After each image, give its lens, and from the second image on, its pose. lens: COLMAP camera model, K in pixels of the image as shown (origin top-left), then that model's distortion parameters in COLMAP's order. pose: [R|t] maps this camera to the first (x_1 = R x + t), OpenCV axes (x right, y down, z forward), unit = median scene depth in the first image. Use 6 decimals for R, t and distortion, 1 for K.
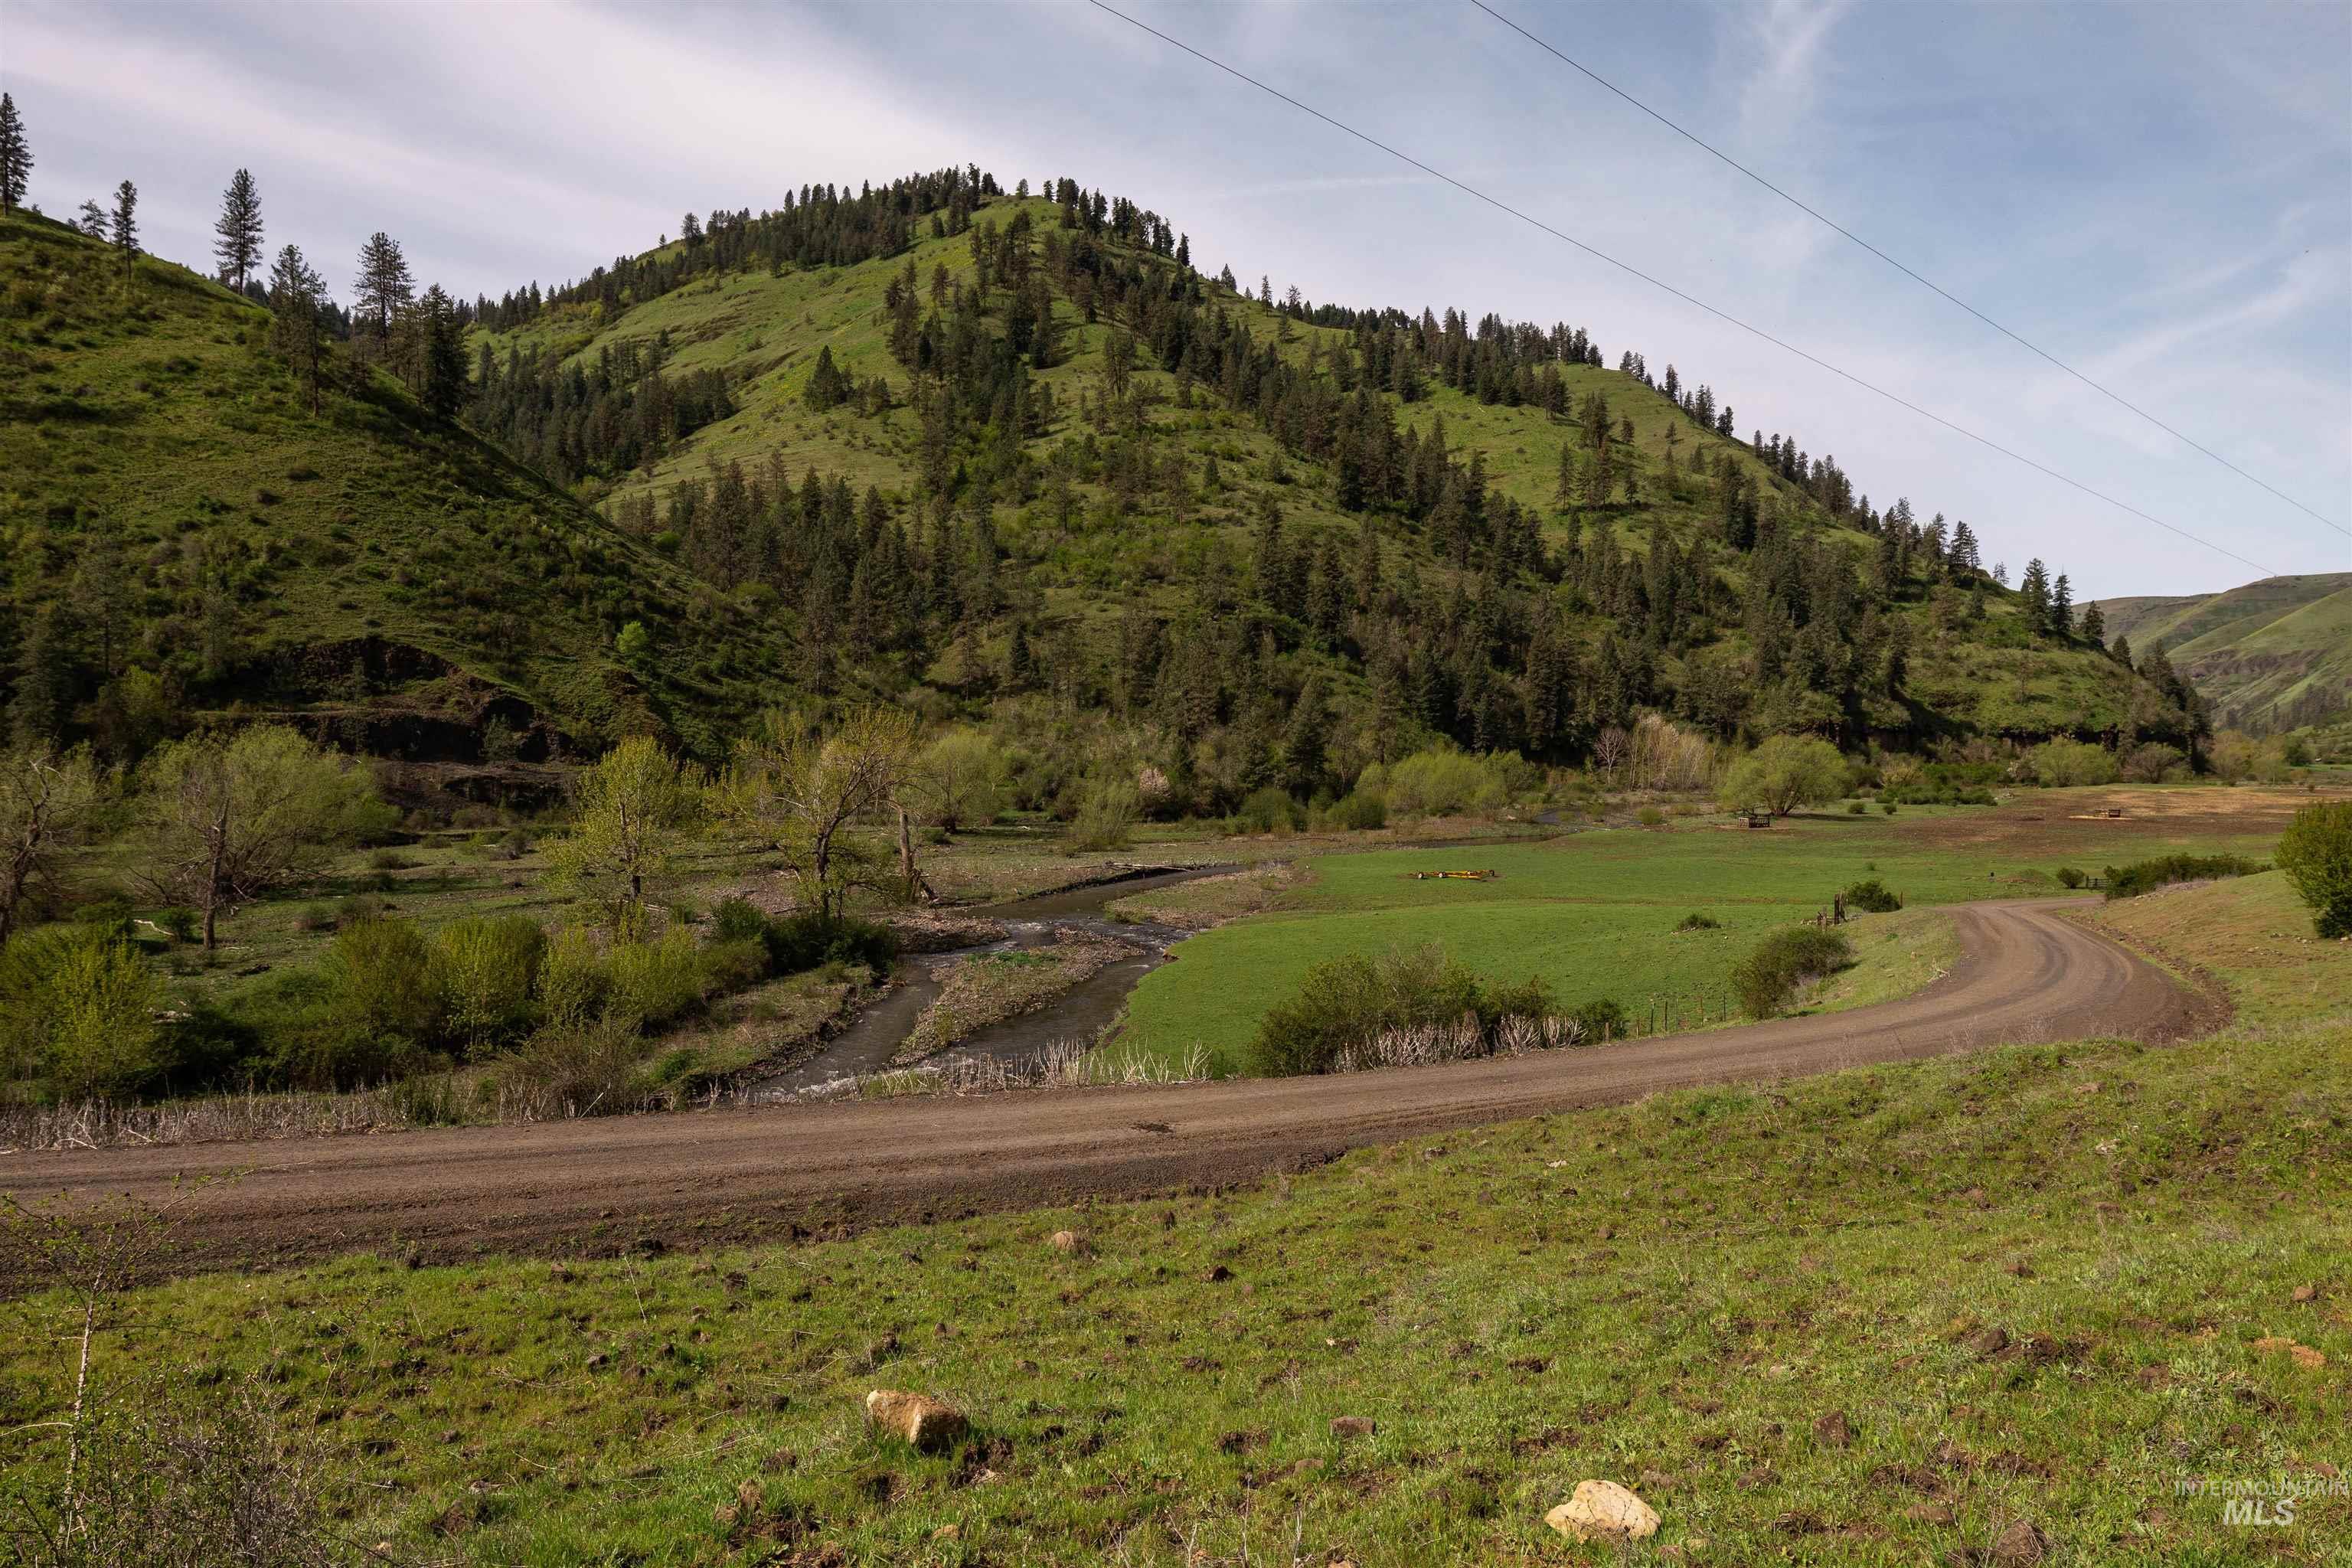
lens RADIAL K [[1623.6, 0, 1176.0], [0, 1623.6, 784.0], [0, 0, 1]] dist [0.004783, -0.000459]
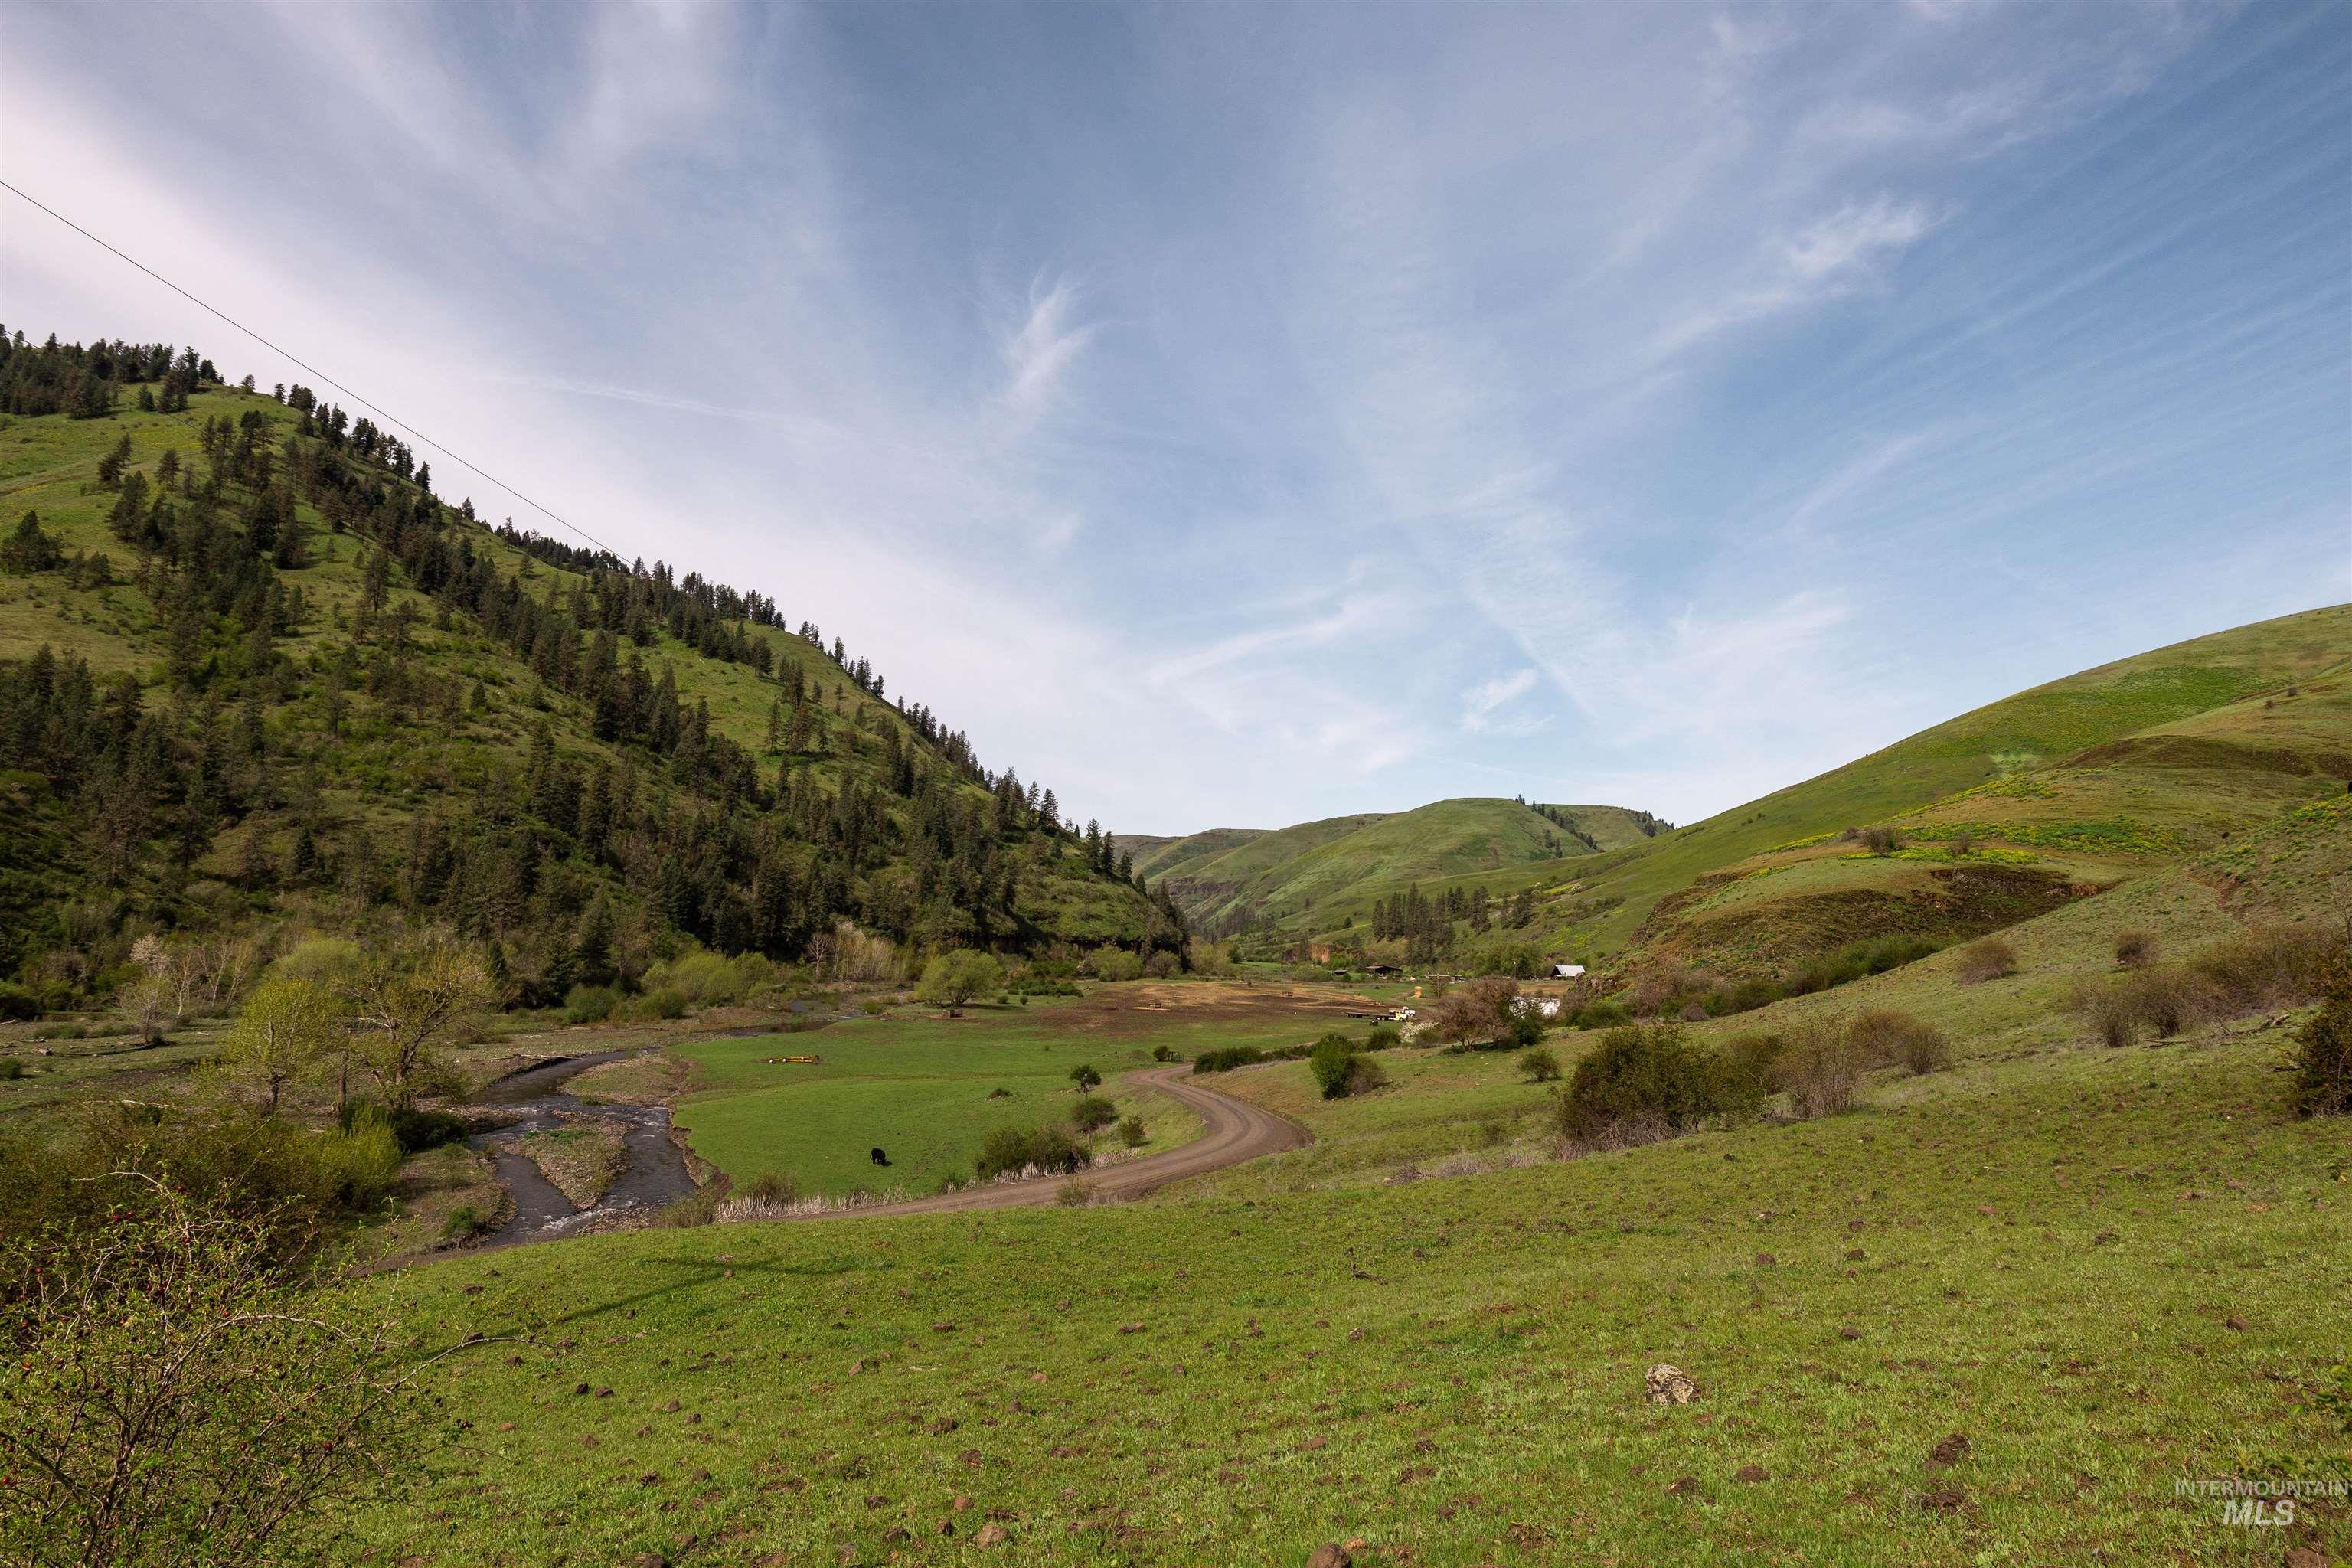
lens RADIAL K [[1343.6, 0, 1190.5], [0, 1343.6, 776.5], [0, 0, 1]] dist [0.003071, -0.000609]
pose [[0.836784, 0.094286, 0.539354, -0.058071], [-0.021095, 0.989882, -0.140316, -0.009543], [-0.547127, 0.106037, 0.830306, -0.059341]]
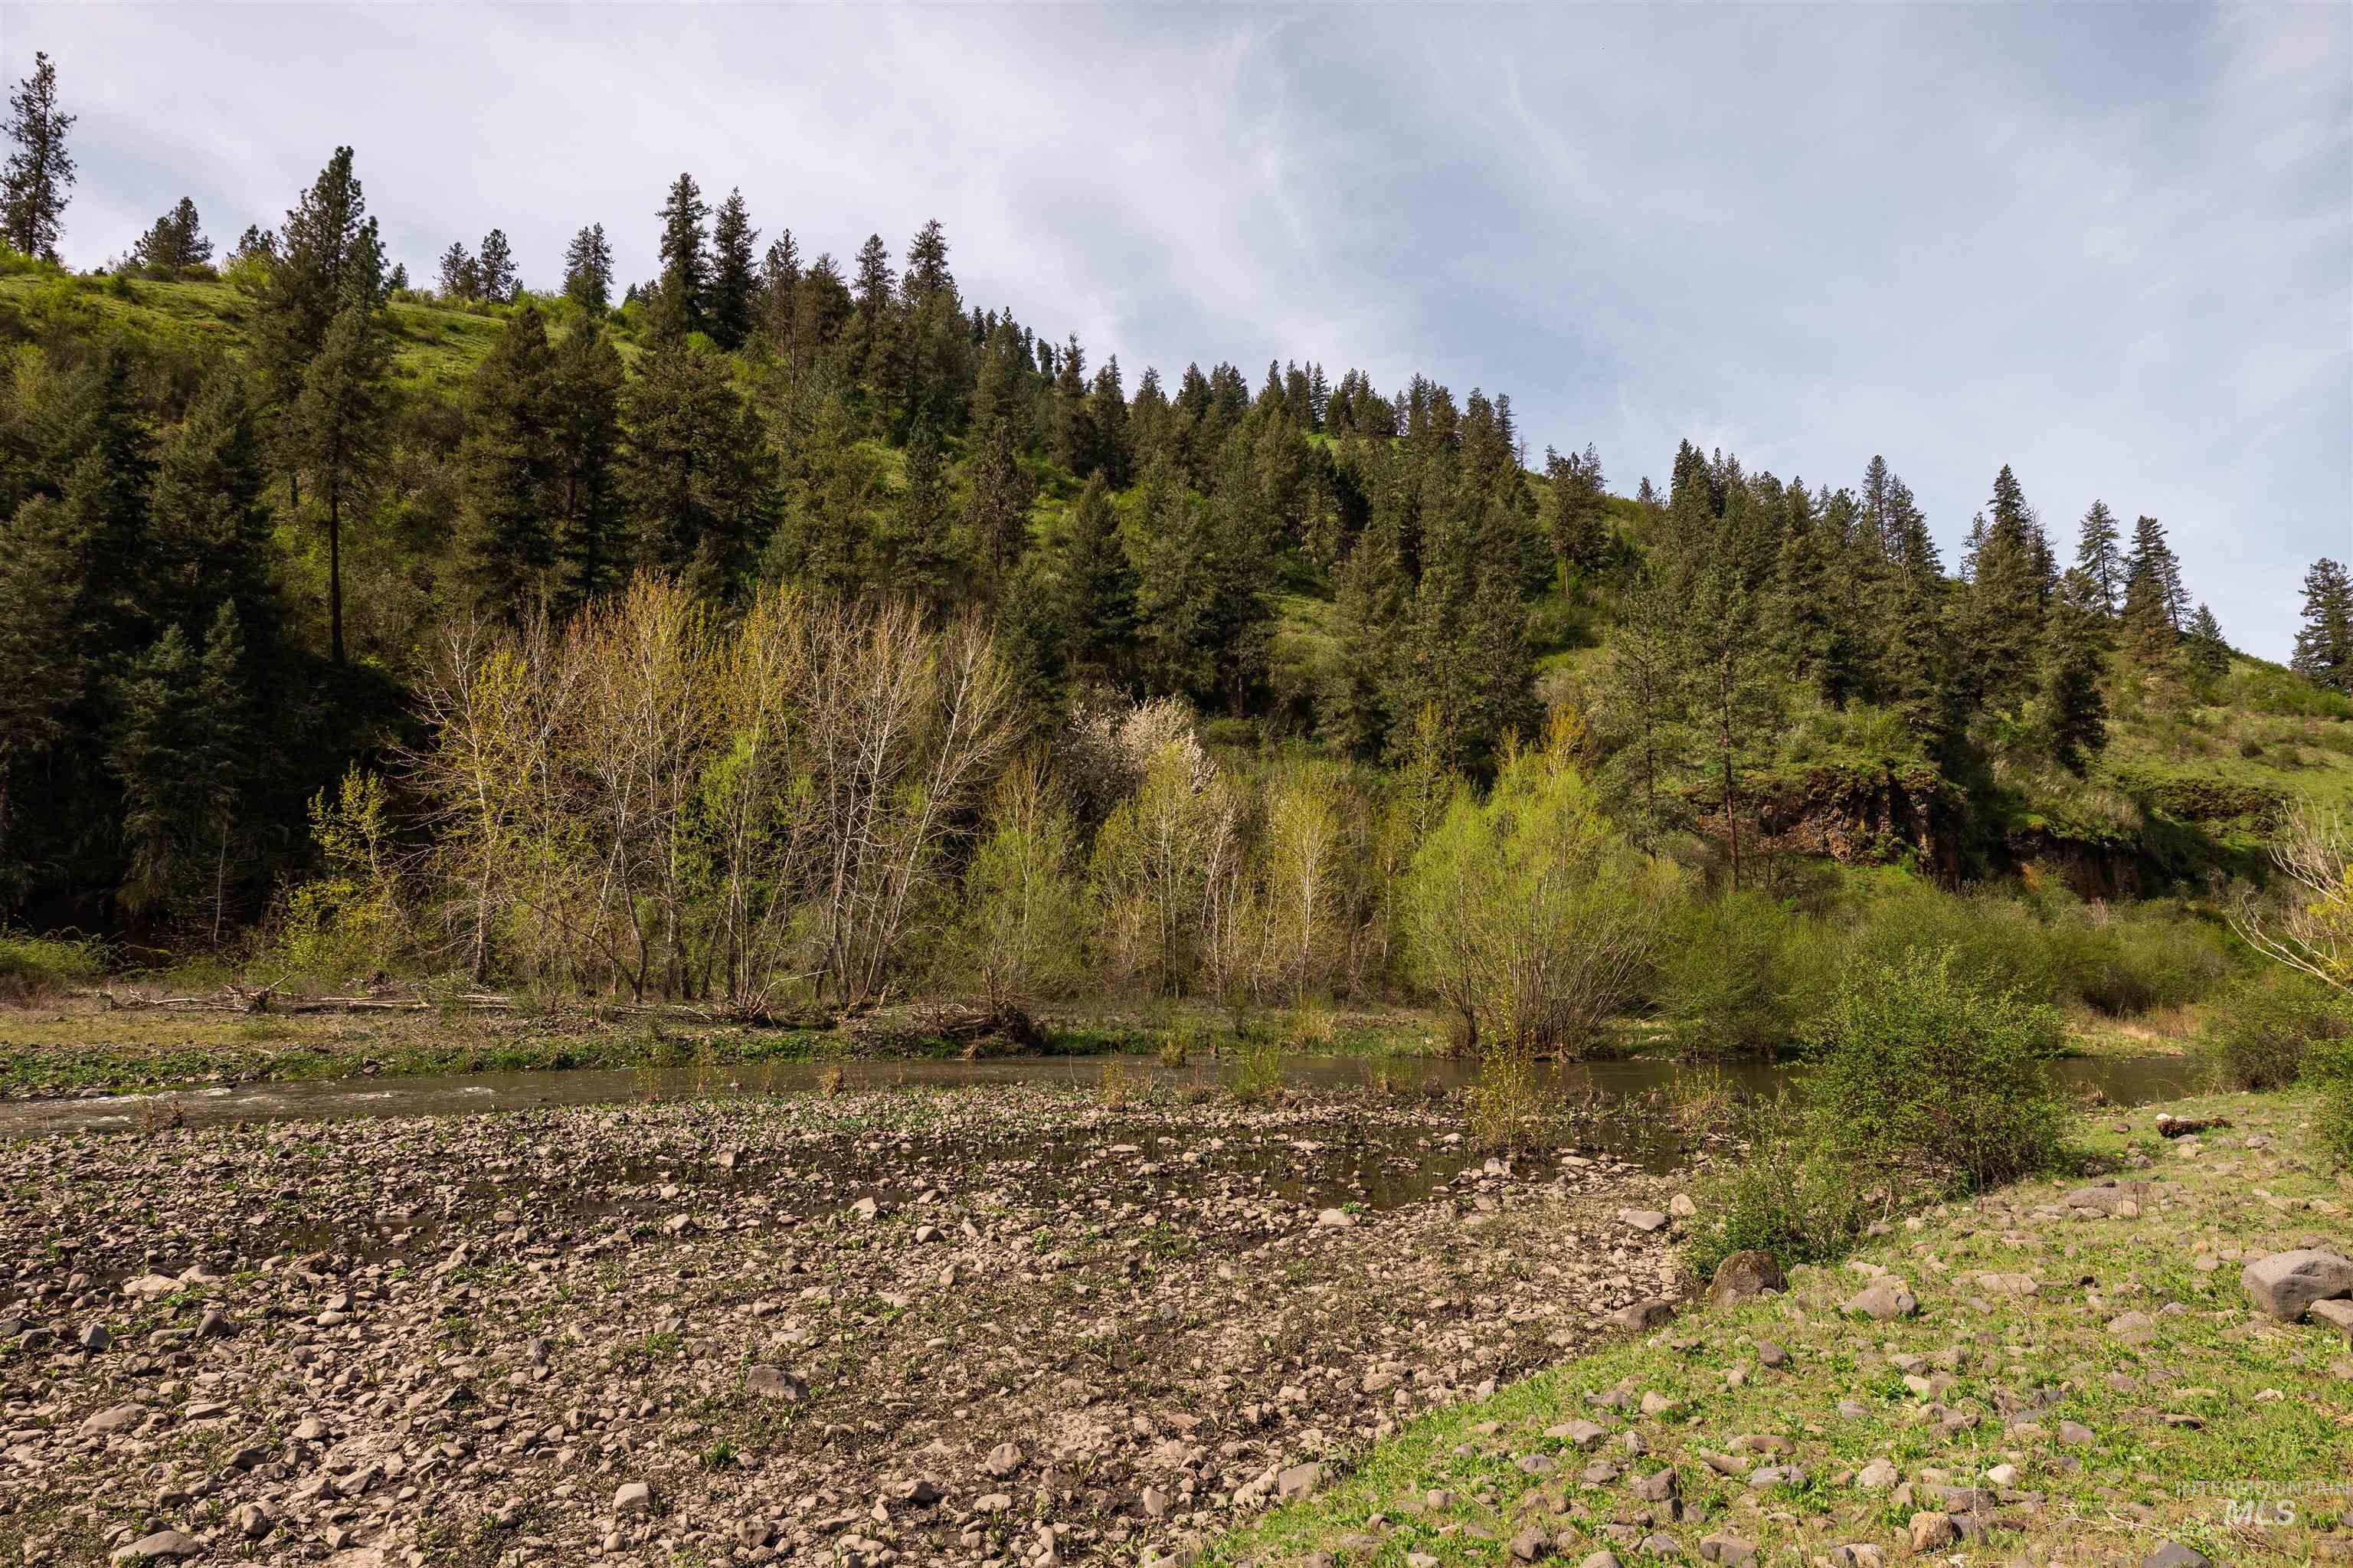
lens RADIAL K [[1344.2, 0, 1191.0], [0, 1344.2, 776.5], [0, 0, 1]] dist [0.003071, -0.000609]
pose [[0.993512, -0.000721, -0.113725, 0.251388], [-0.018815, 0.985157, -0.170621, 0.003634], [0.112161, 0.171654, 0.978752, 0.618076]]
